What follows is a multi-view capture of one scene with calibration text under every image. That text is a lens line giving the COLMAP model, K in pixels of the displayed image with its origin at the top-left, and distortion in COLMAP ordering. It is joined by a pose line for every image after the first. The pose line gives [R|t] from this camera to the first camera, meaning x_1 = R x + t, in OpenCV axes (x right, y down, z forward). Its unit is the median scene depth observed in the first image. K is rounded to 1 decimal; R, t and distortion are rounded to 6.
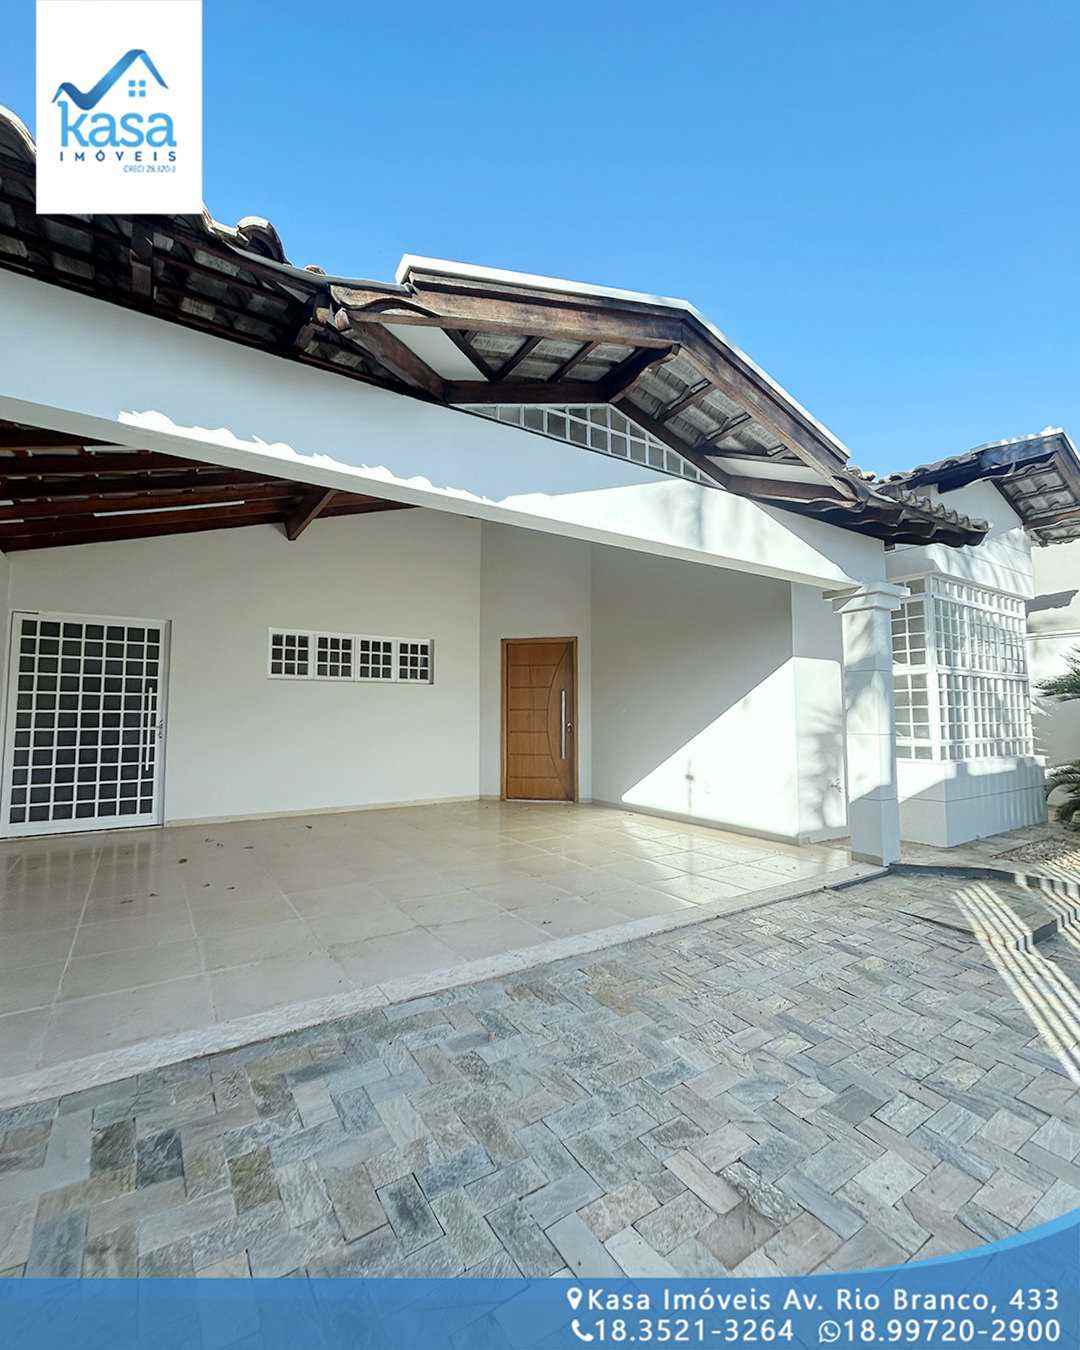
lens RADIAL K [[593.5, 0, 541.7], [0, 593.5, 671.4], [0, 0, 1]] dist [-0.009001, 0.000419]
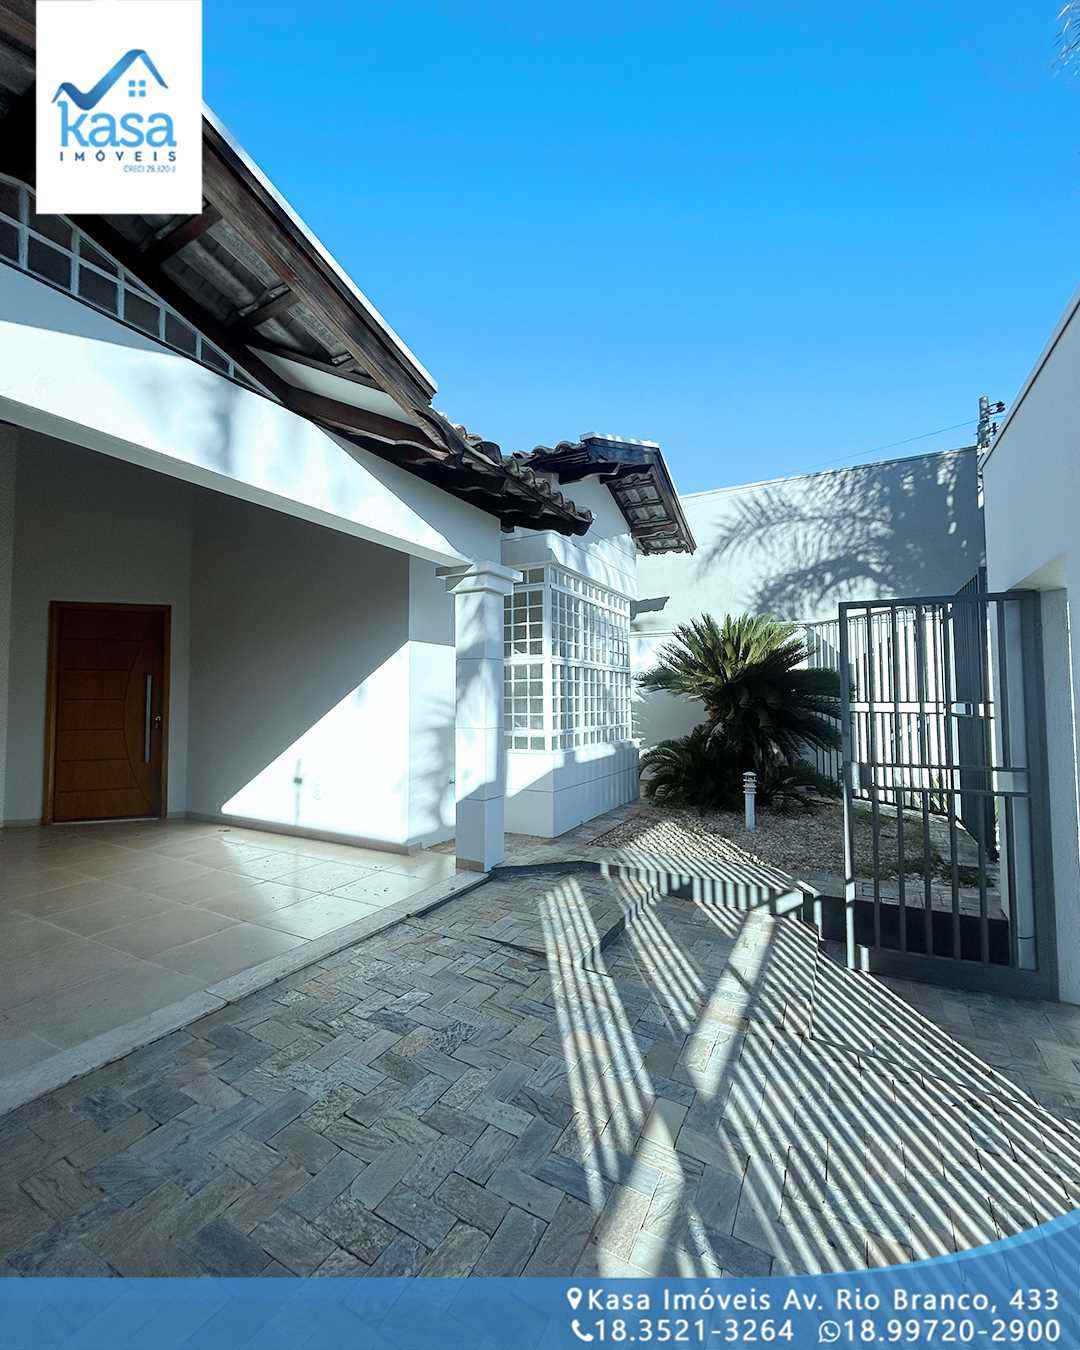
lens RADIAL K [[593.5, 0, 541.7], [0, 593.5, 671.4], [0, 0, 1]] dist [-0.009001, 0.000419]
pose [[0.868774, 0.019375, 0.494830, 0.163850], [-0.031846, 0.999352, 0.016783, -0.000144], [-0.494184, -0.030339, 0.868828, 0.140600]]
